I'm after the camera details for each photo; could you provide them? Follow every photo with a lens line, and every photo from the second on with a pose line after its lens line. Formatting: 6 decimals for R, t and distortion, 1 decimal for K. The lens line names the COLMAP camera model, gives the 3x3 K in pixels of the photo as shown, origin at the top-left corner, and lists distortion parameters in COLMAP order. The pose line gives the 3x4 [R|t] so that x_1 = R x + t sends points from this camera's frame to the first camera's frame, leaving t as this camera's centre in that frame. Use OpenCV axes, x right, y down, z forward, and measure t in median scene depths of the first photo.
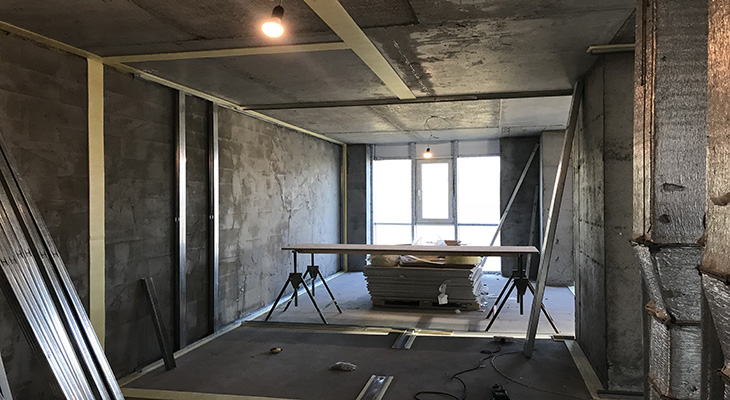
lens RADIAL K [[592.3, 0, 365.0], [0, 592.3, 200.0], [0, 0, 1]] dist [0.023394, -0.005998]
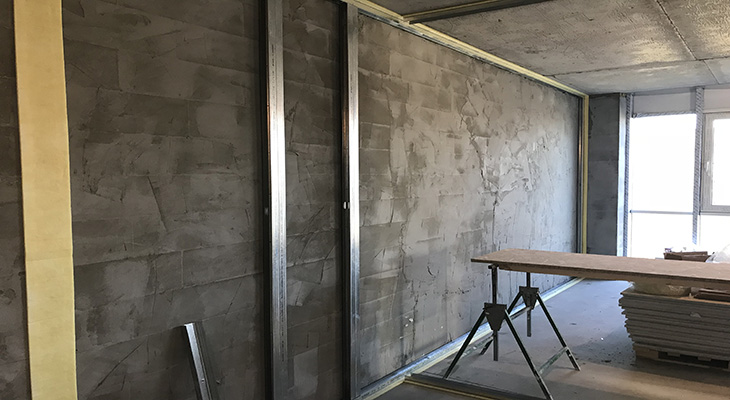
lens RADIAL K [[592.3, 0, 365.0], [0, 592.3, 200.0], [0, 0, 1]] dist [0.023394, -0.005998]
pose [[0.928102, 0.019076, -0.371838, -0.021291], [-0.003659, 0.999106, 0.042122, -0.001236], [0.372309, -0.037733, 0.927341, 0.408105]]
